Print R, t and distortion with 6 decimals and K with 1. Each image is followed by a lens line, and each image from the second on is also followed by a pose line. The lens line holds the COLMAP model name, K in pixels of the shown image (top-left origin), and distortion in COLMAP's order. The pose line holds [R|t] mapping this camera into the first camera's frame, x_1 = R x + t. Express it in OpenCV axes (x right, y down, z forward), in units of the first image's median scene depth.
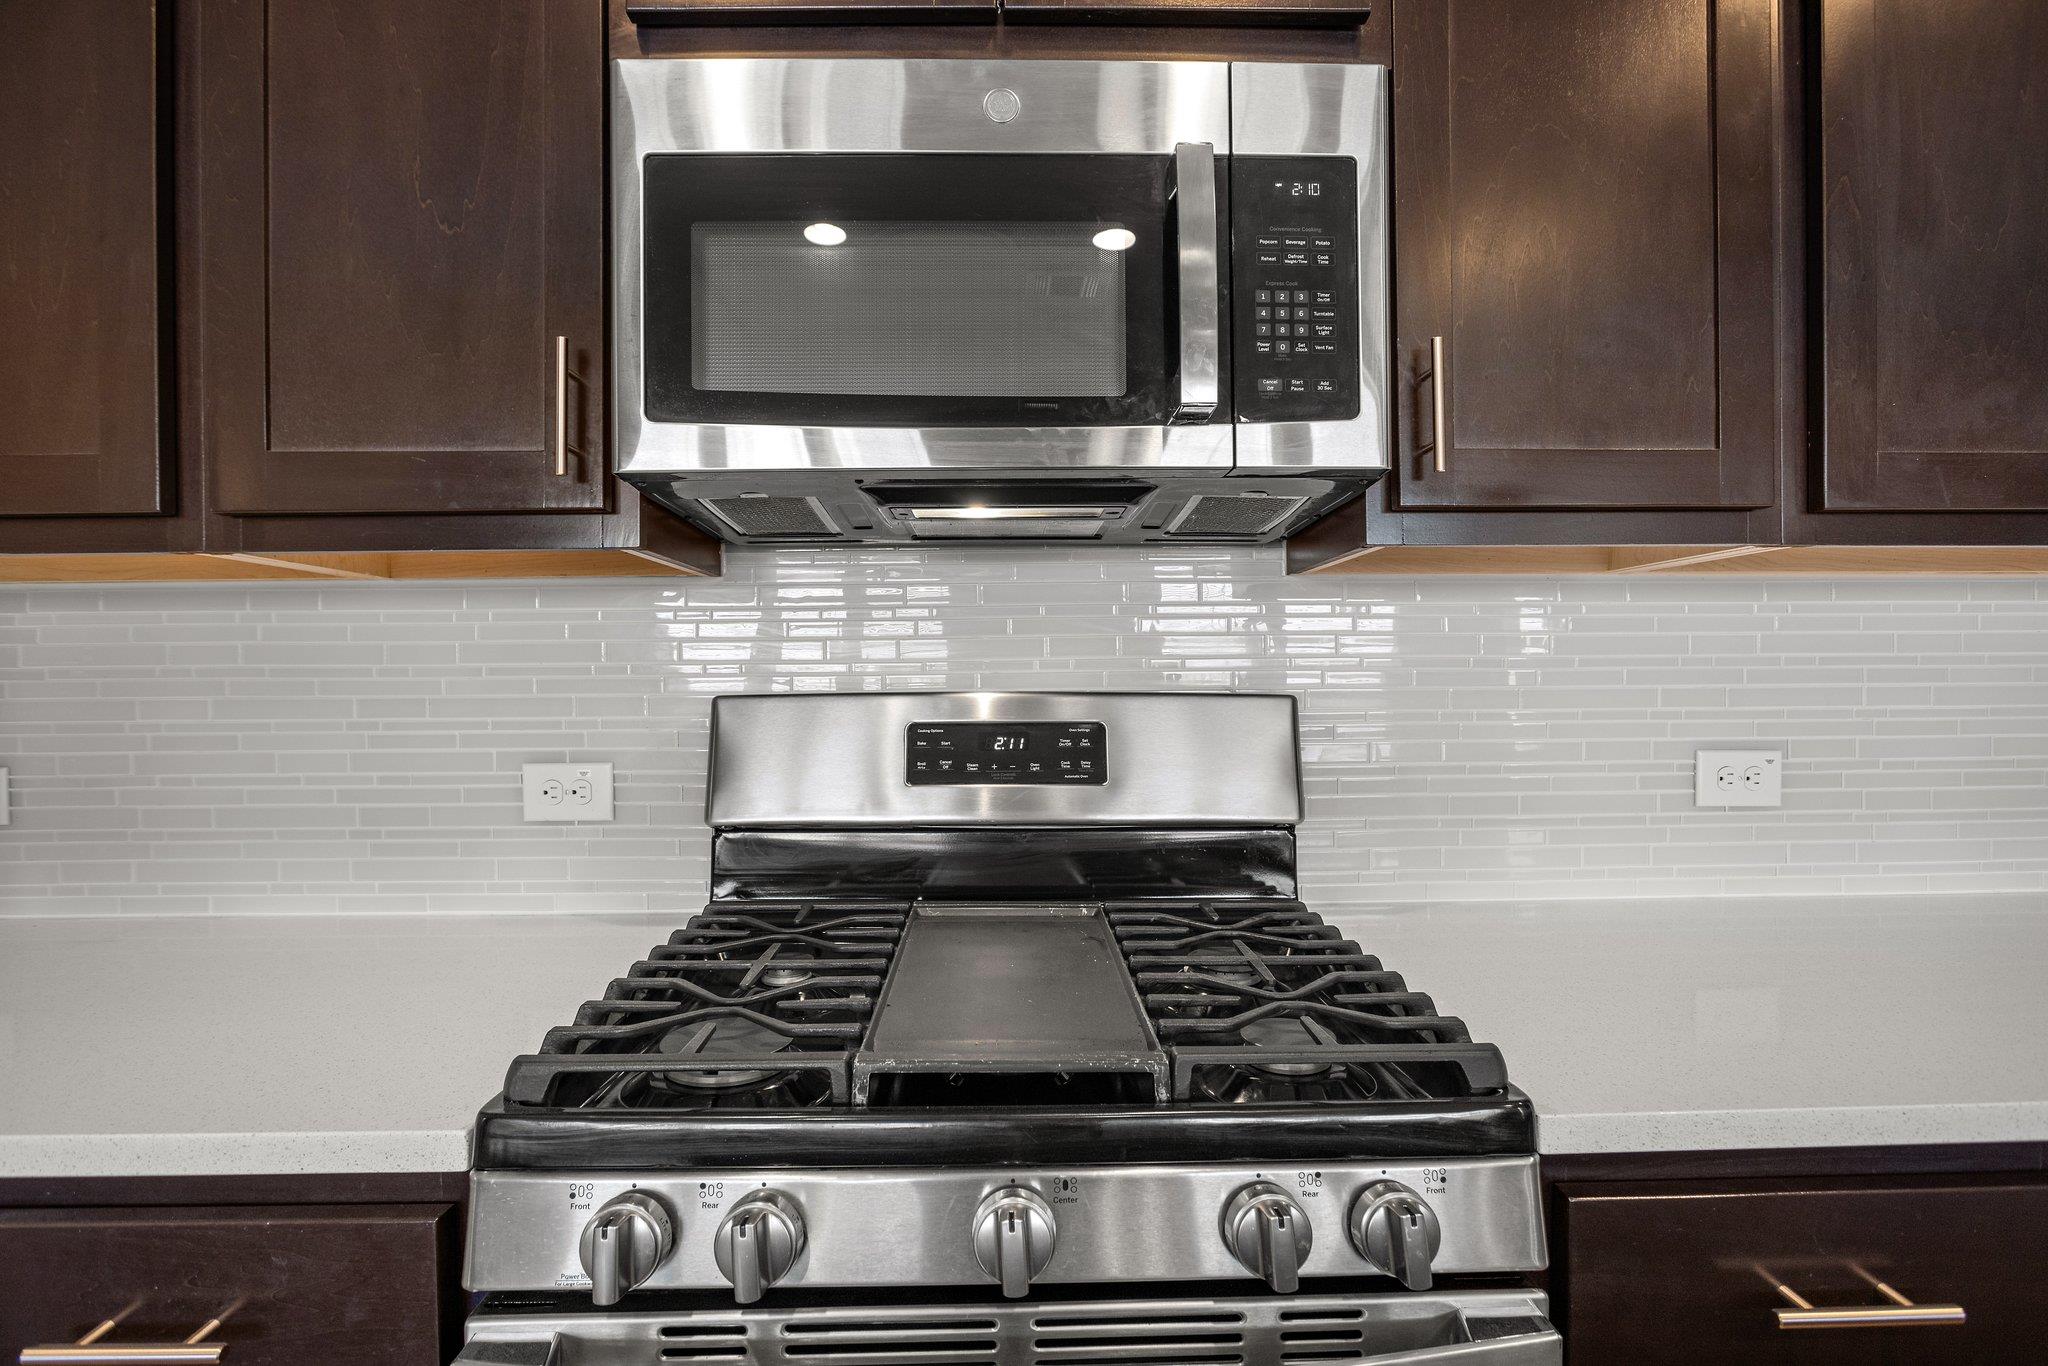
lens RADIAL K [[962.9, 0, 1002.9], [0, 962.9, 683.1], [0, 0, 1]] dist [-0.018270, 0.000272]
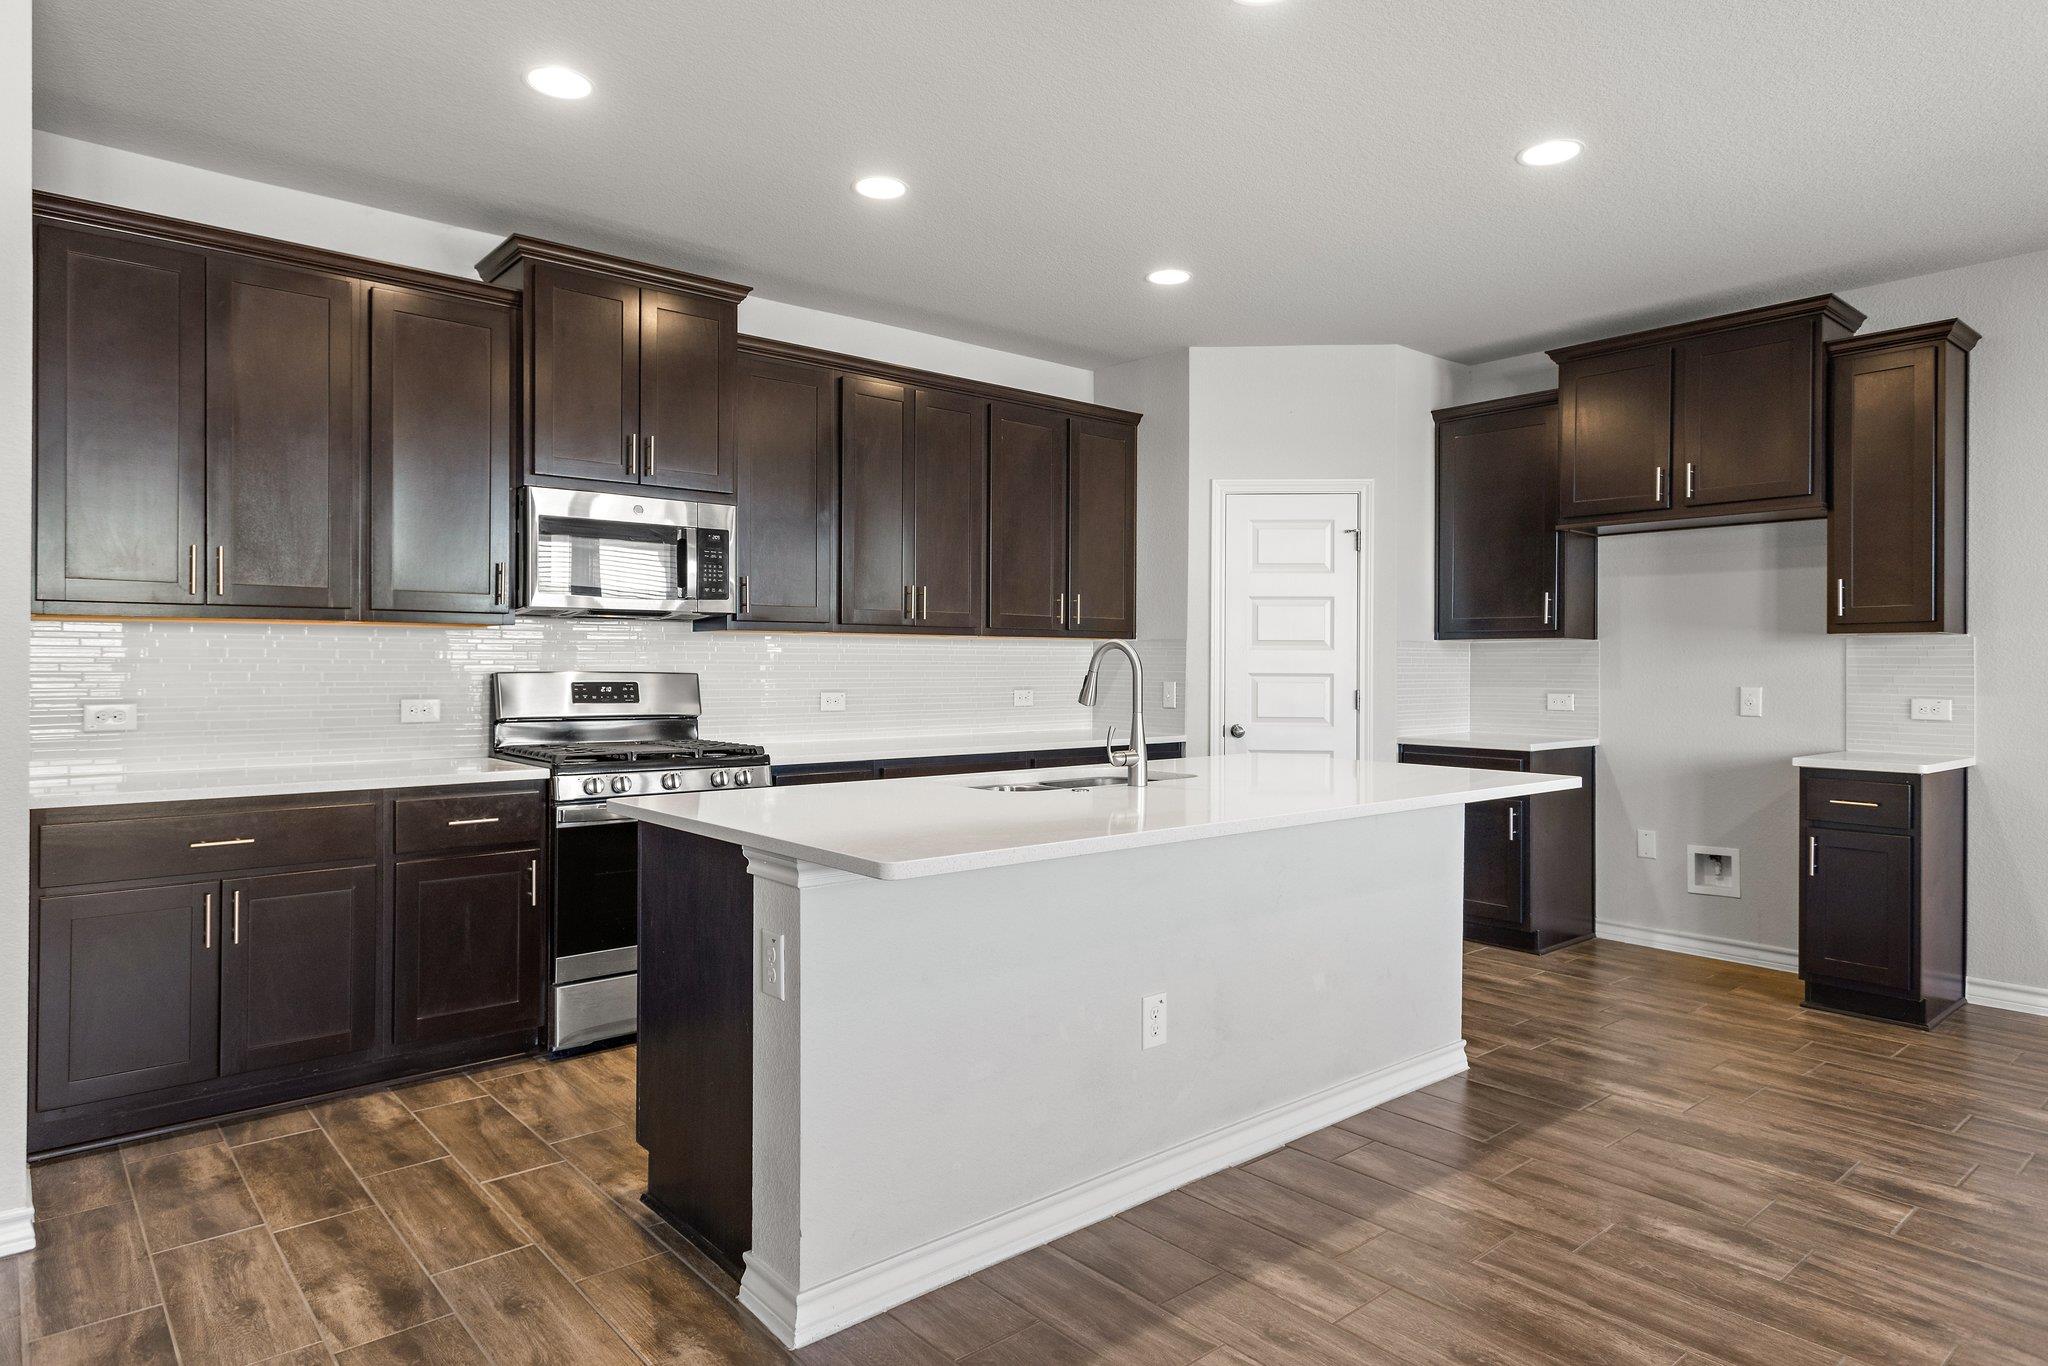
lens RADIAL K [[1148.4, 0, 1033.2], [0, 1148.4, 664.1], [0, 0, 1]] dist [0.025586, 0.000145]
pose [[0.756235, 0.010195, 0.654220, -1.296730], [-0.002502, 0.999916, -0.012690, 0.028096], [-0.654295, 0.007960, 0.756197, -2.476191]]
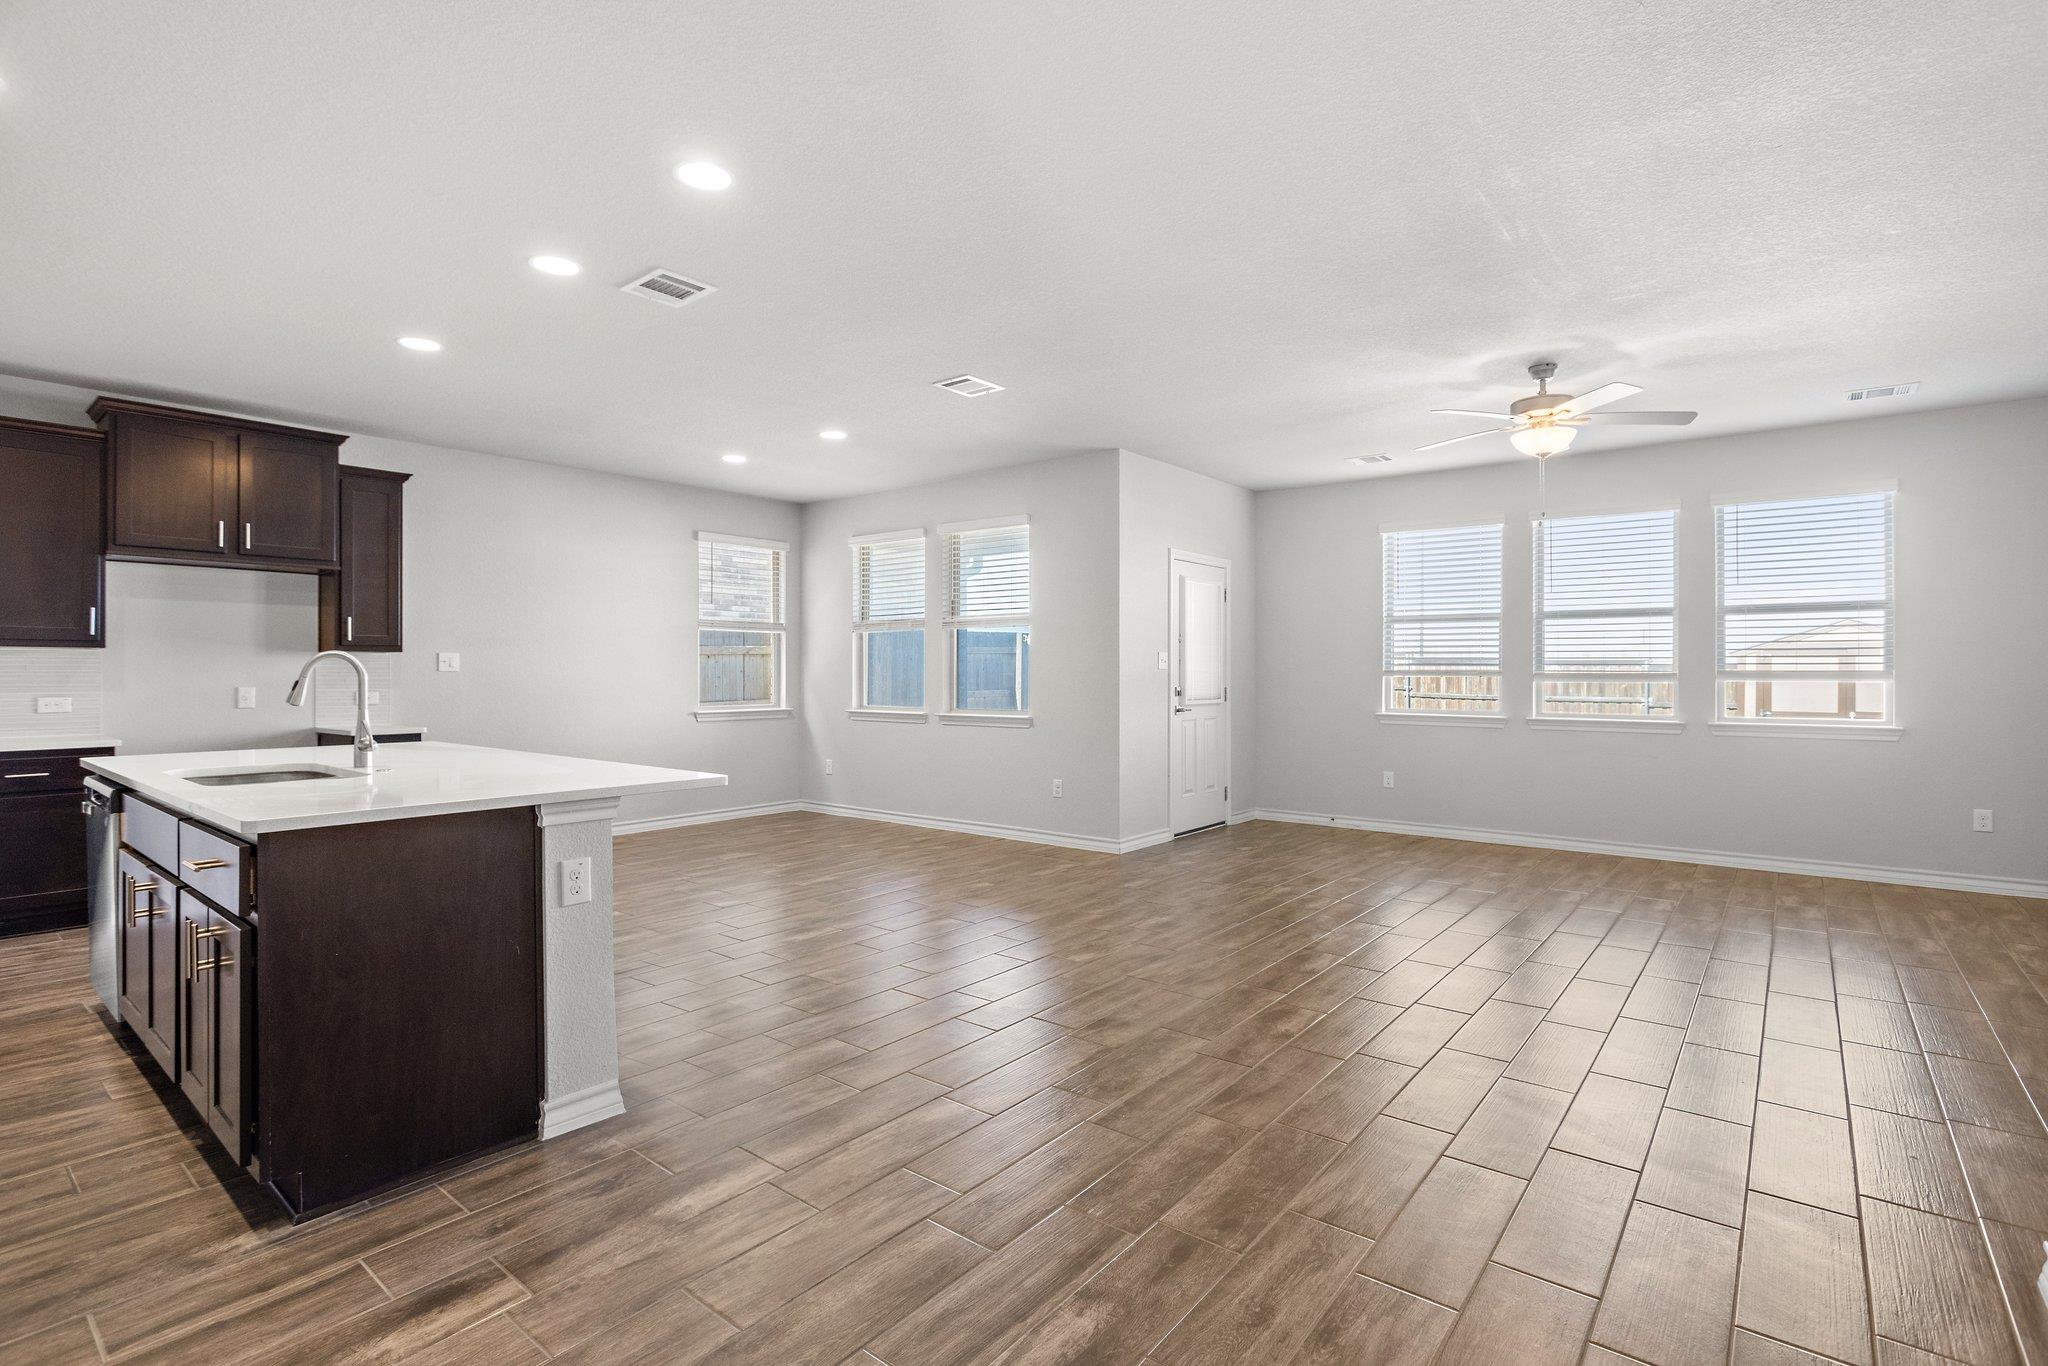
lens RADIAL K [[960.0, 0, 1031.7], [0, 960.0, 668.8], [0, 0, 1]] dist [-0.005843, 0.000109]
pose [[-0.765671, 0.009883, 0.643156, -2.676043], [0.011966, 0.999928, -0.001120, 0.013278], [-0.643121, 0.006839, -0.765734, 0.103428]]
